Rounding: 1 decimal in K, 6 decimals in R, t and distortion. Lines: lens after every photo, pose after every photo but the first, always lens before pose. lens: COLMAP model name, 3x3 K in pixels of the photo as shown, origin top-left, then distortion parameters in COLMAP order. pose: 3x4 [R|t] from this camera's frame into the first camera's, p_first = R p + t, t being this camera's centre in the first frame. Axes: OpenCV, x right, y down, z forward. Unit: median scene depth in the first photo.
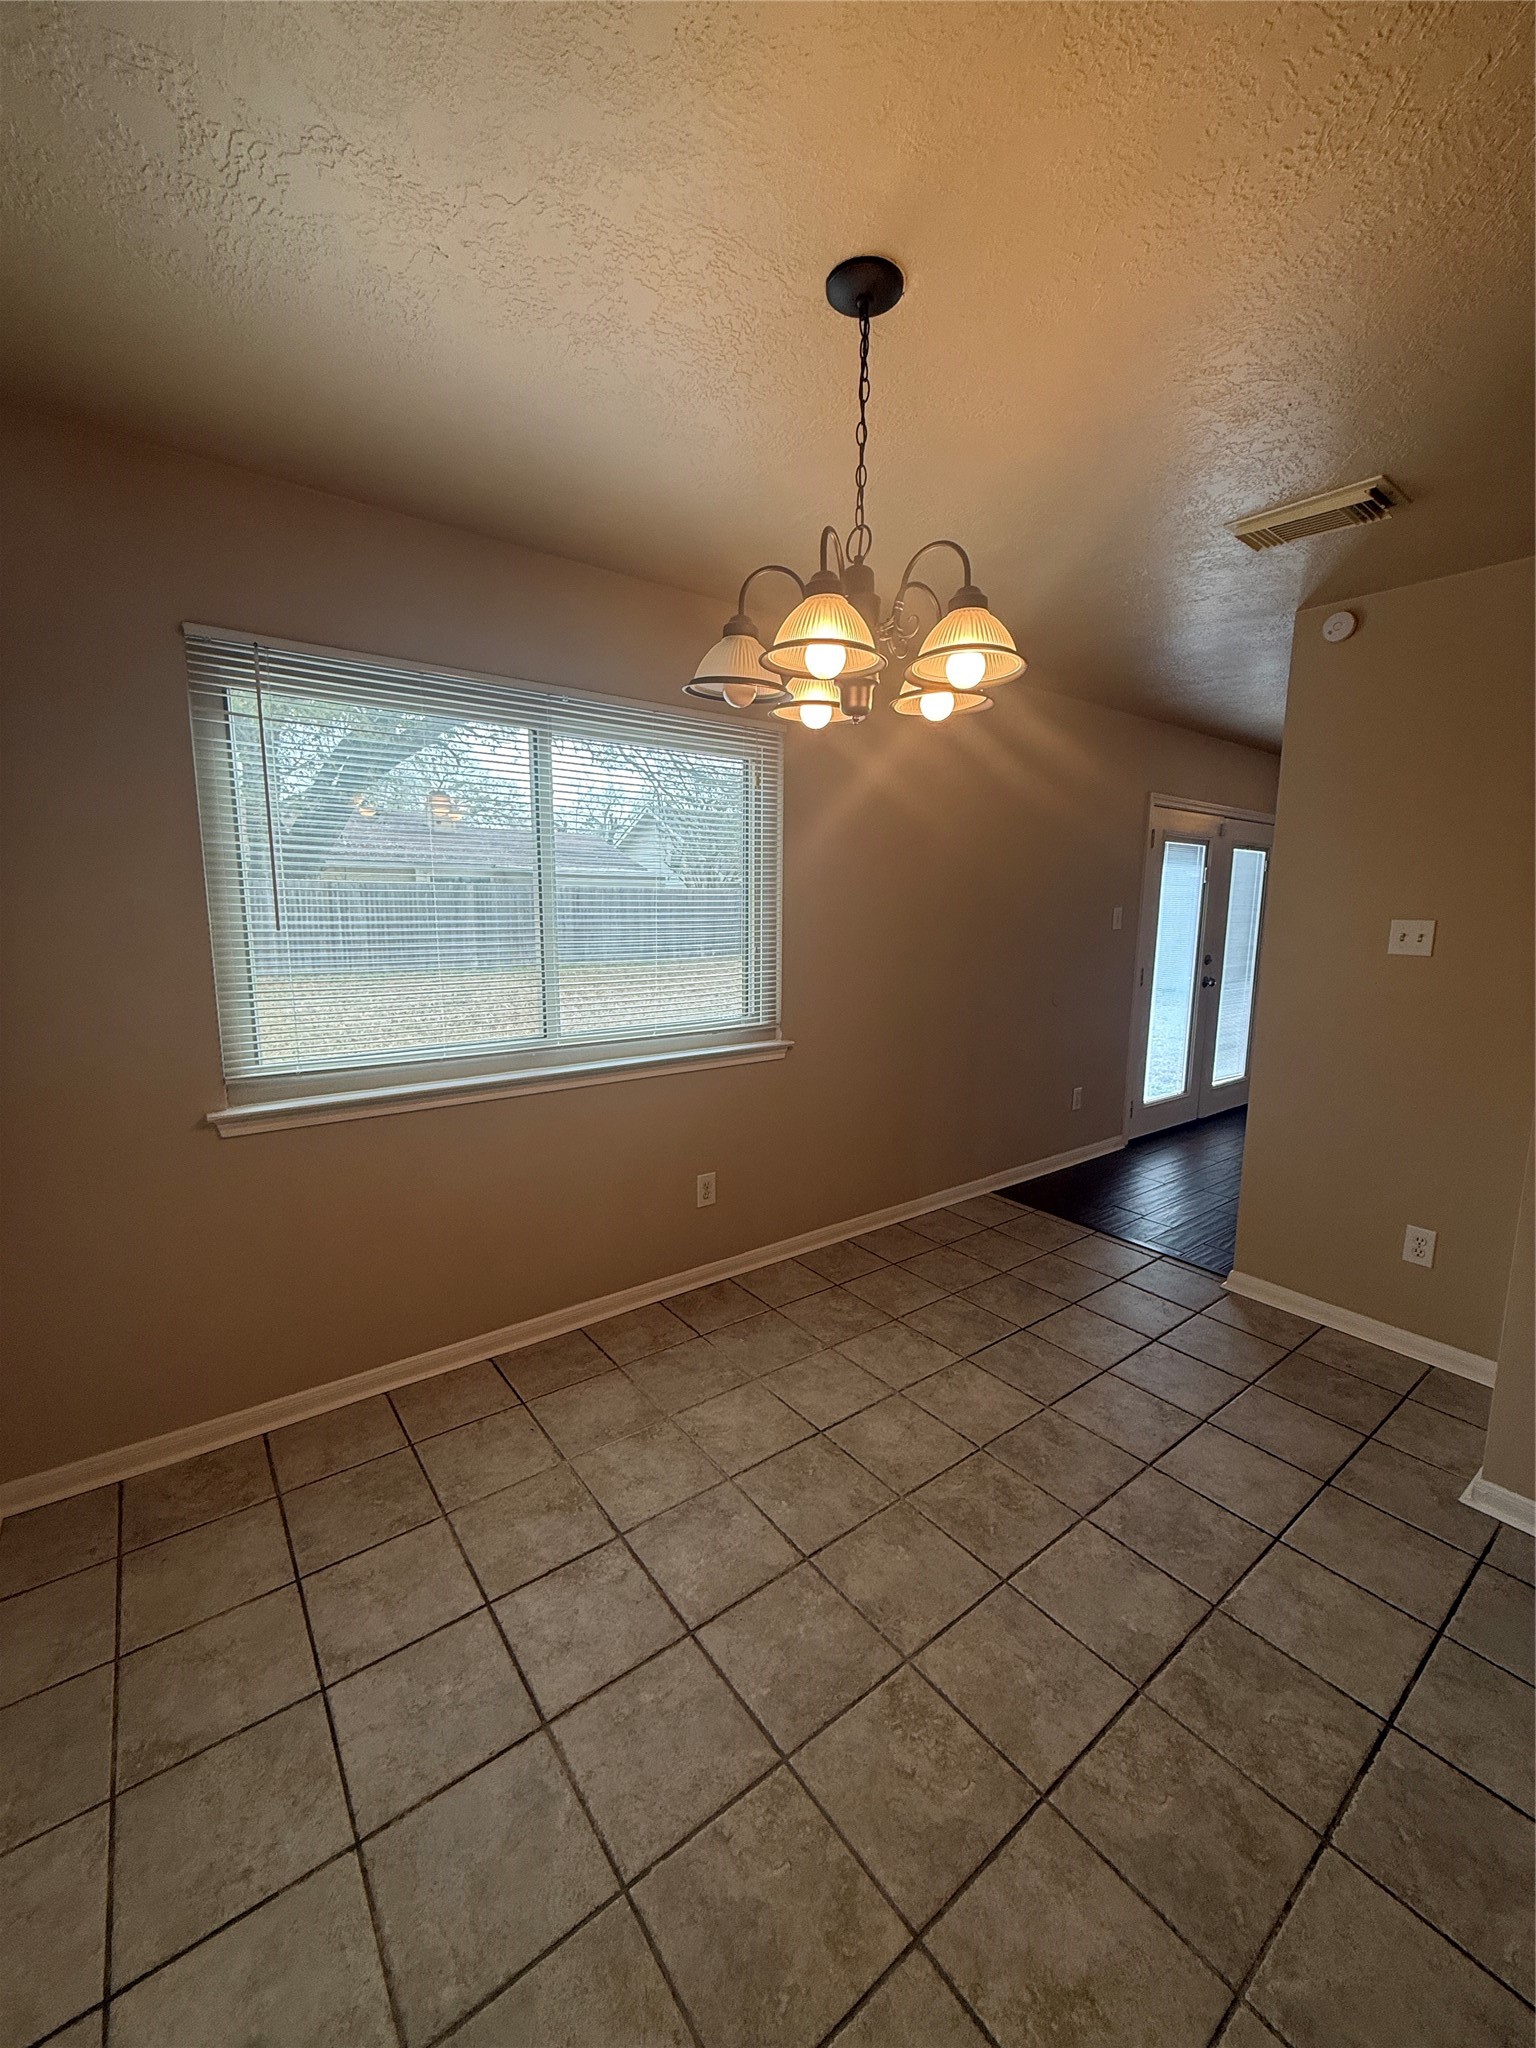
lens RADIAL K [[815.4, 0, 769.2], [0, 815.4, 1023.2], [0, 0, 1]] dist [0.000754, 0.000069]
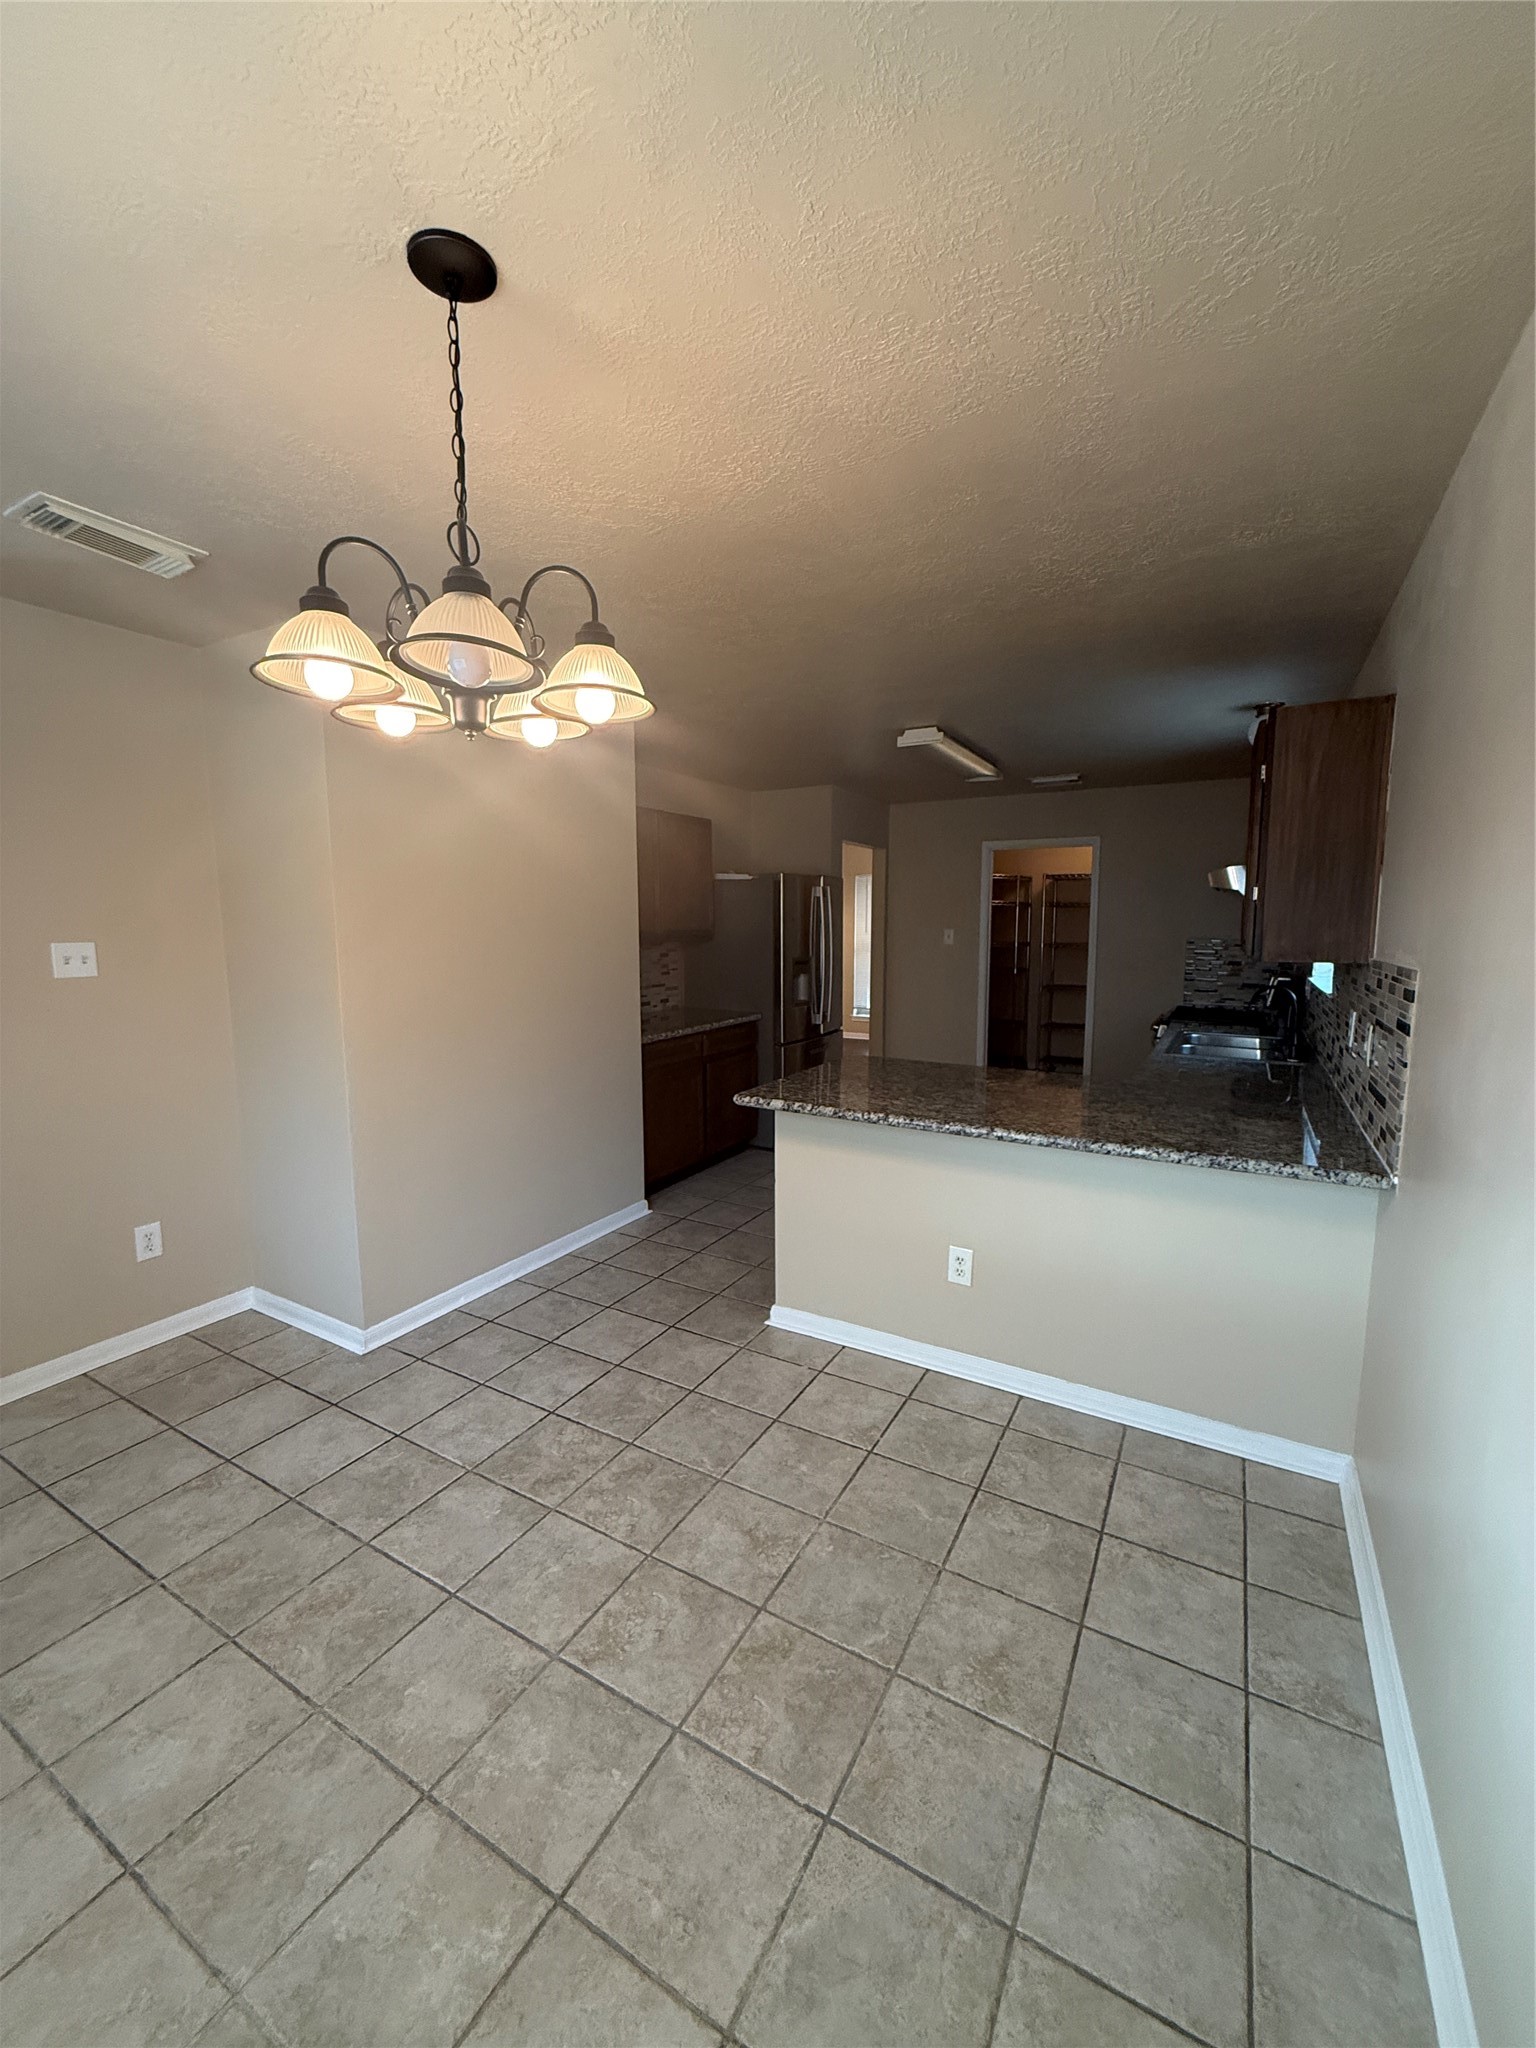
lens RADIAL K [[815.4, 0, 772.9], [0, 815.4, 1016.5], [0, 0, 1]] dist [0.000754, 0.000069]
pose [[-0.389862, -0.118972, 0.913156, -0.827078], [0.140645, 0.972293, 0.186723, -0.176351], [-0.910070, 0.201227, -0.362327, 1.000059]]
